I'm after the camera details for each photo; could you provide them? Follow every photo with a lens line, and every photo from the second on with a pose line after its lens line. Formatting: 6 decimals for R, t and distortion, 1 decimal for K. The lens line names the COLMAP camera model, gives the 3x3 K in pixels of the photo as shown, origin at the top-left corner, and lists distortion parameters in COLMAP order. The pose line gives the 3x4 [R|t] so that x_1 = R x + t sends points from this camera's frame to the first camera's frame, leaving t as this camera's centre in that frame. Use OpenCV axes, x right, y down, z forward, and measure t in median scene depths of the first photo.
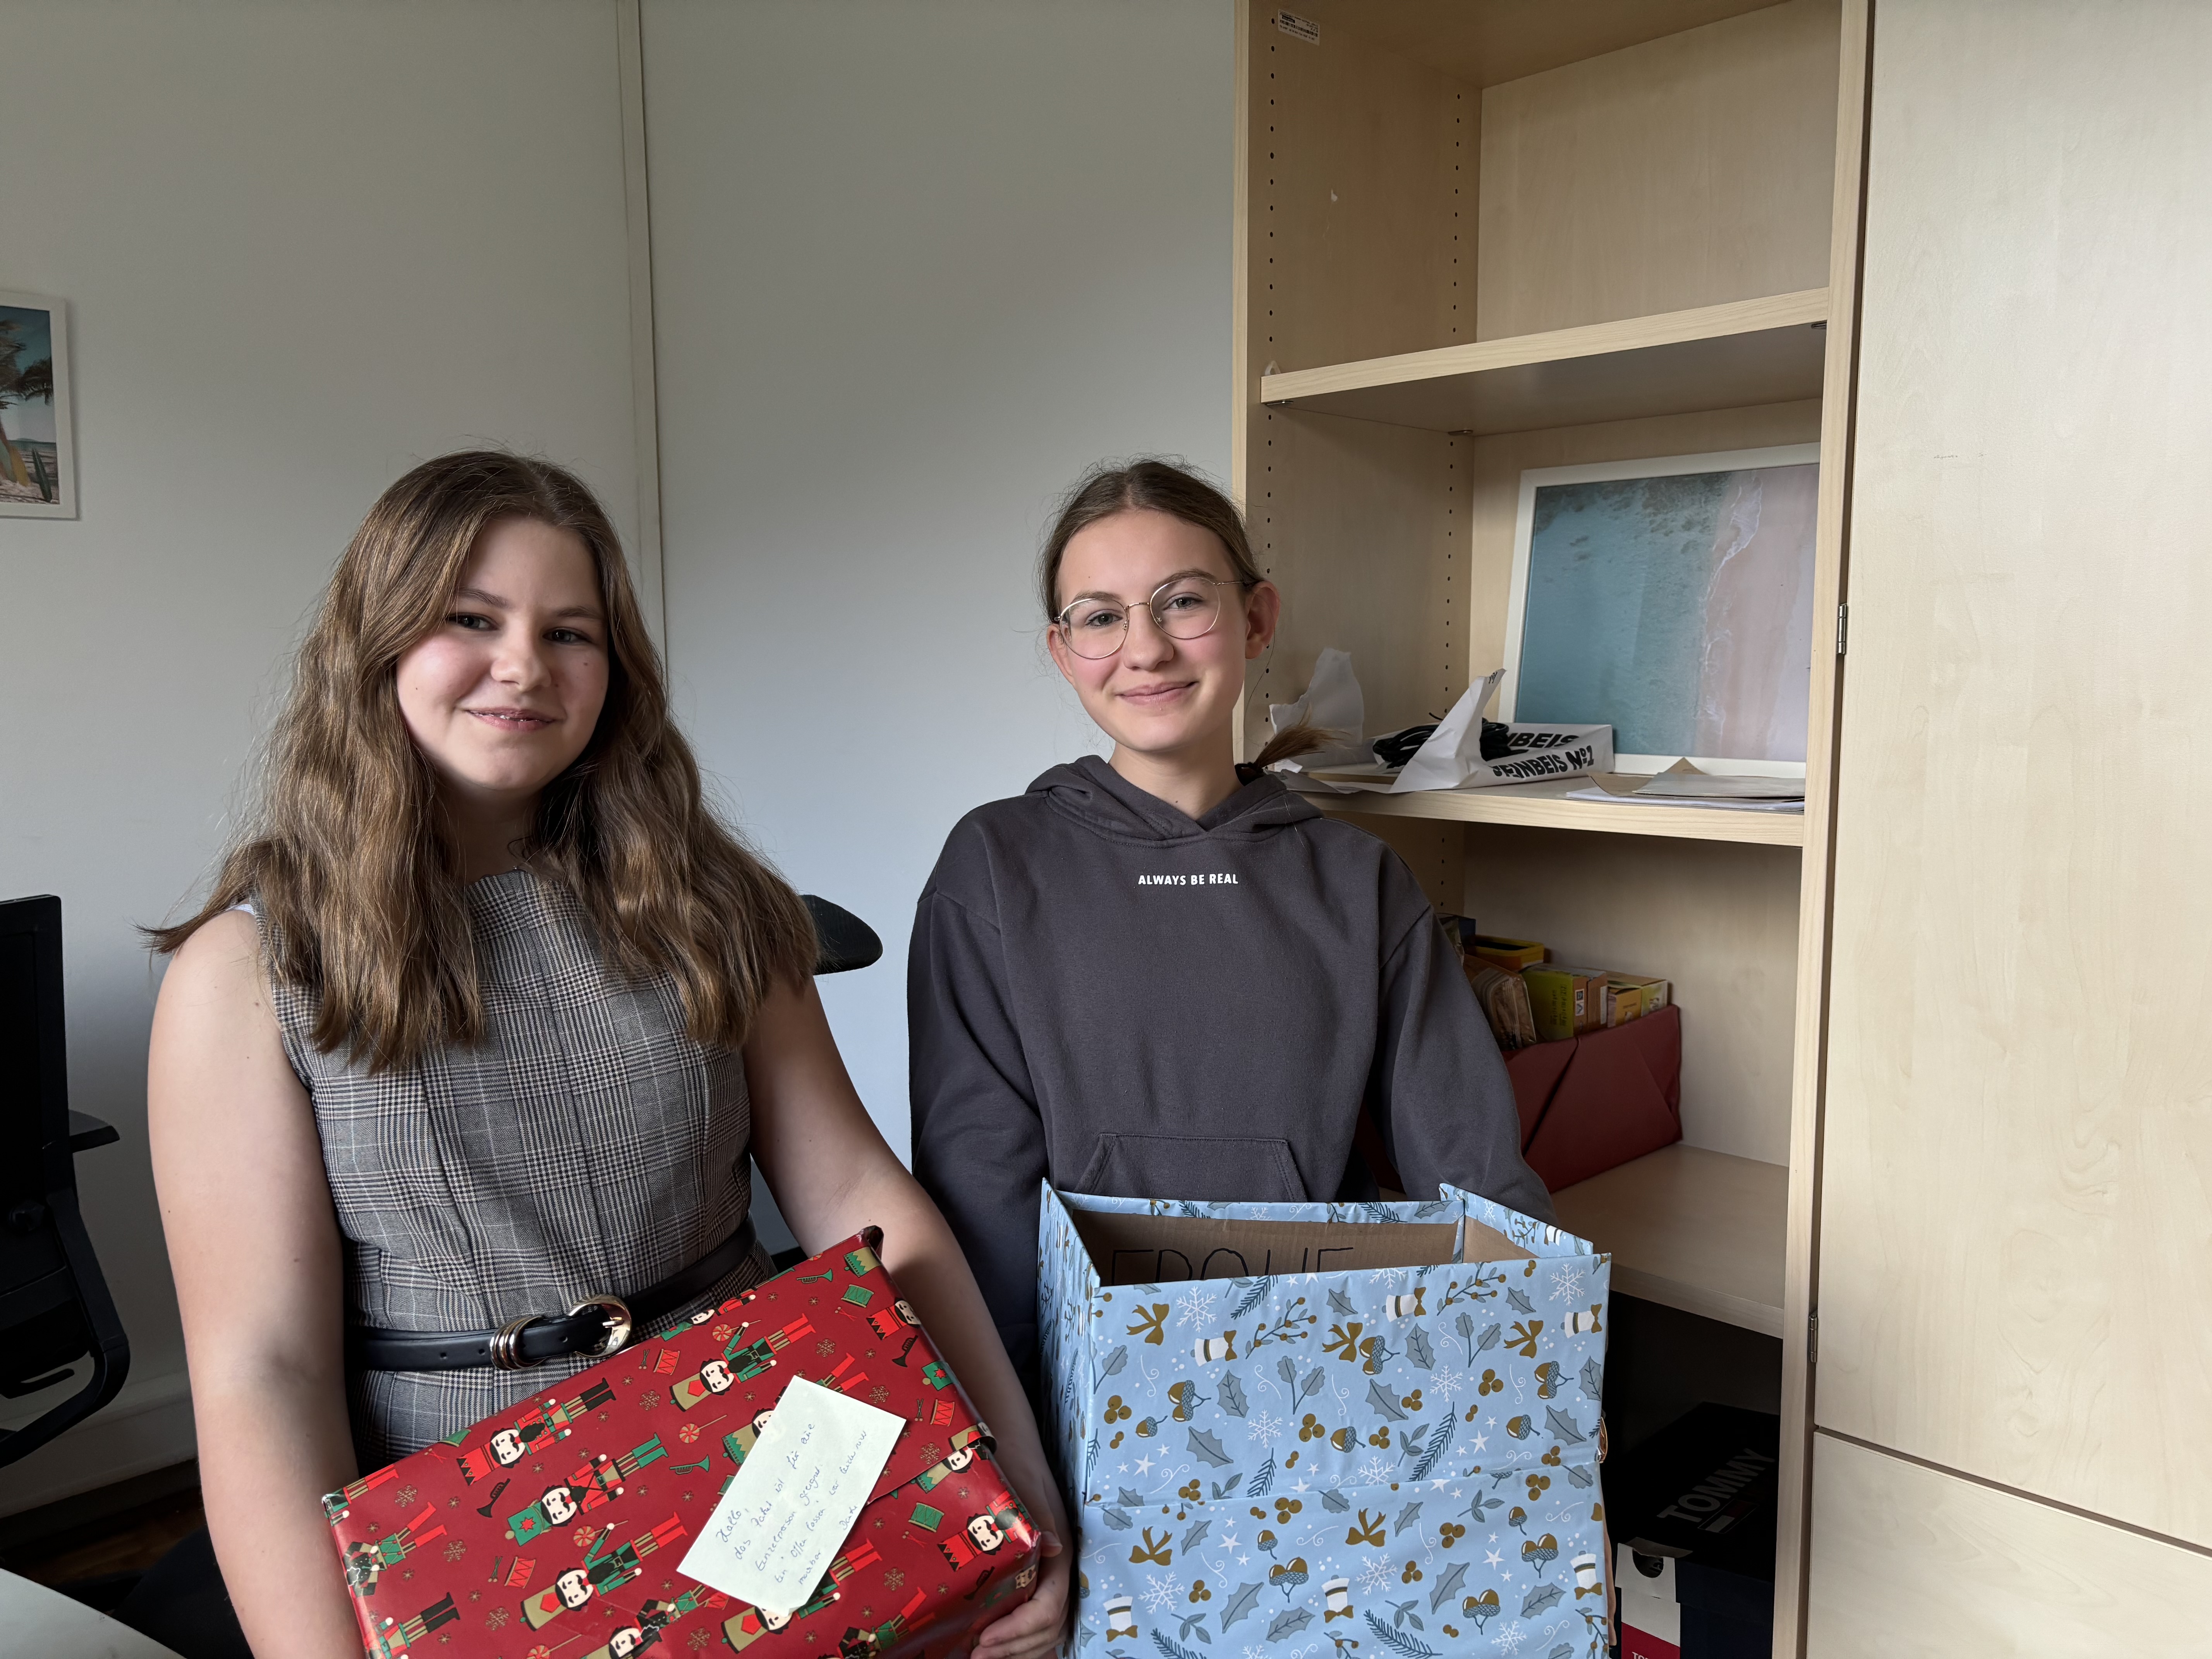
lens RADIAL K [[1665.8, 0, 1106.6], [0, 1665.8, 829.4], [0, 0, 1]] dist [-0.007924, -0.002364]
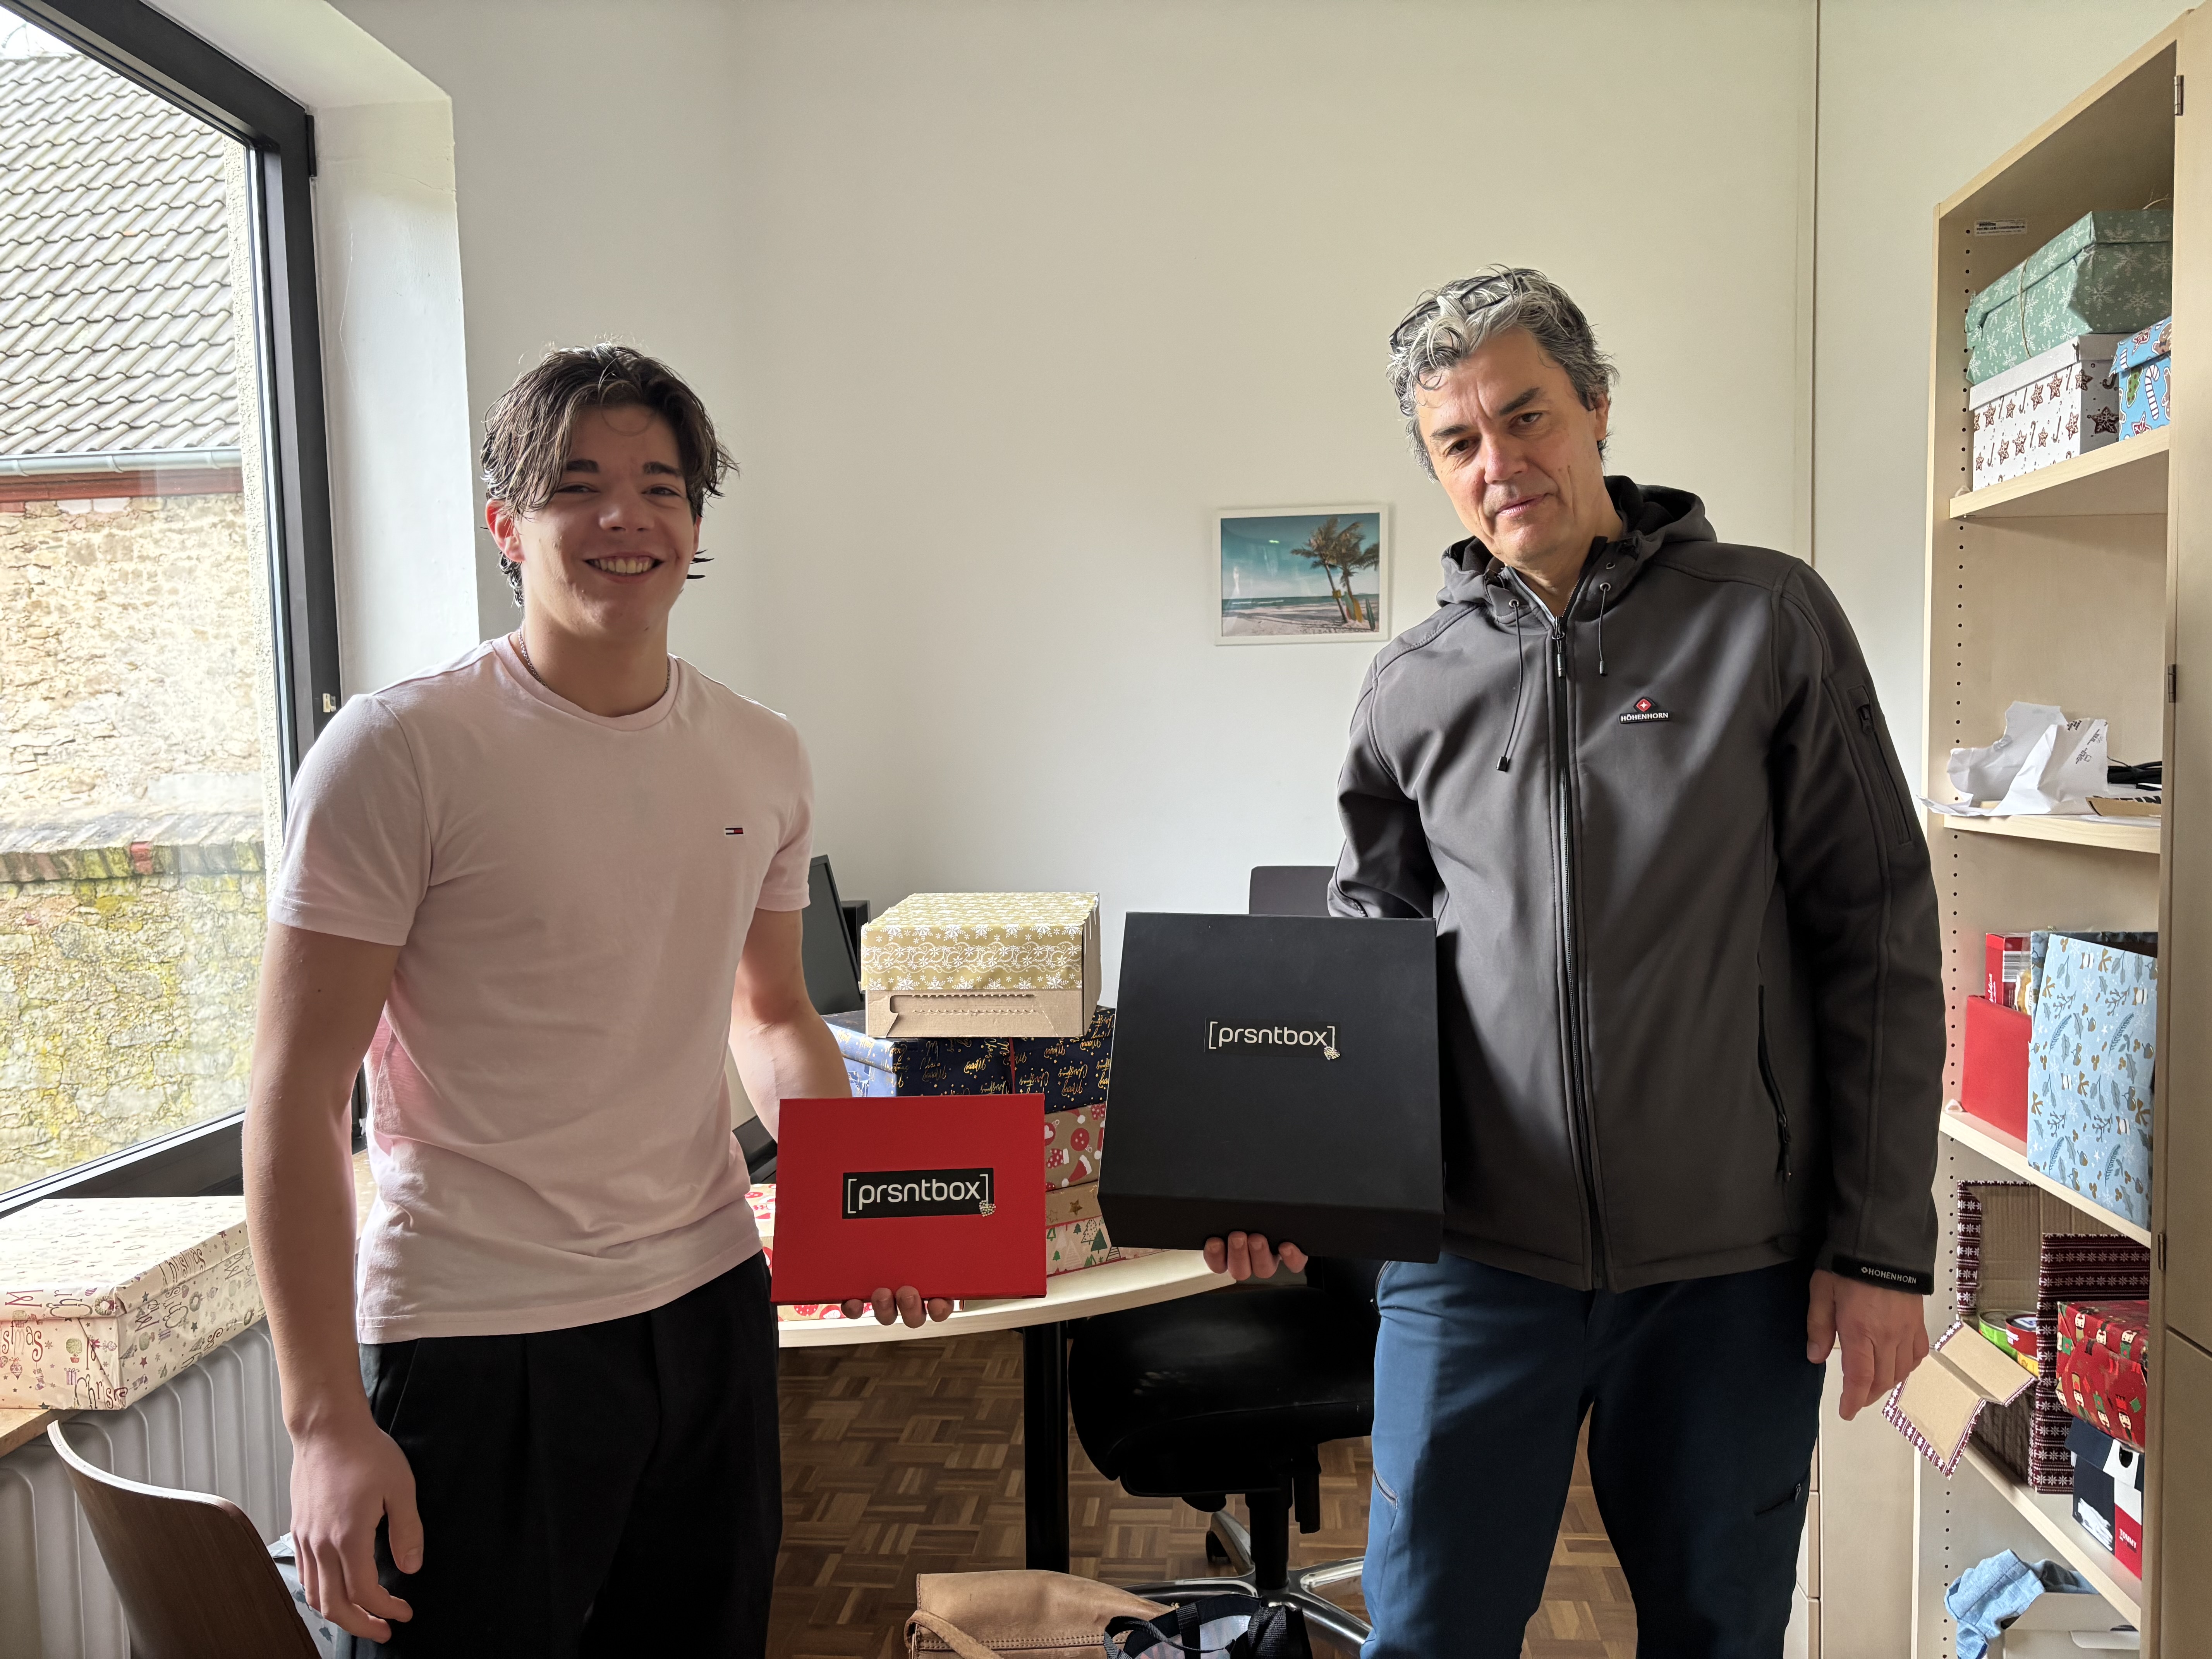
lens RADIAL K [[1665.8, 0, 1108.3], [0, 1665.8, 835.2], [0, 0, 1]] dist [-0.007924, -0.002364]
pose [[0.649782, 0.016397, -0.759944, 0.431629], [-0.031465, 0.999491, -0.005338, 0.018482], [0.759469, 0.027380, 0.649967, -0.246195]]
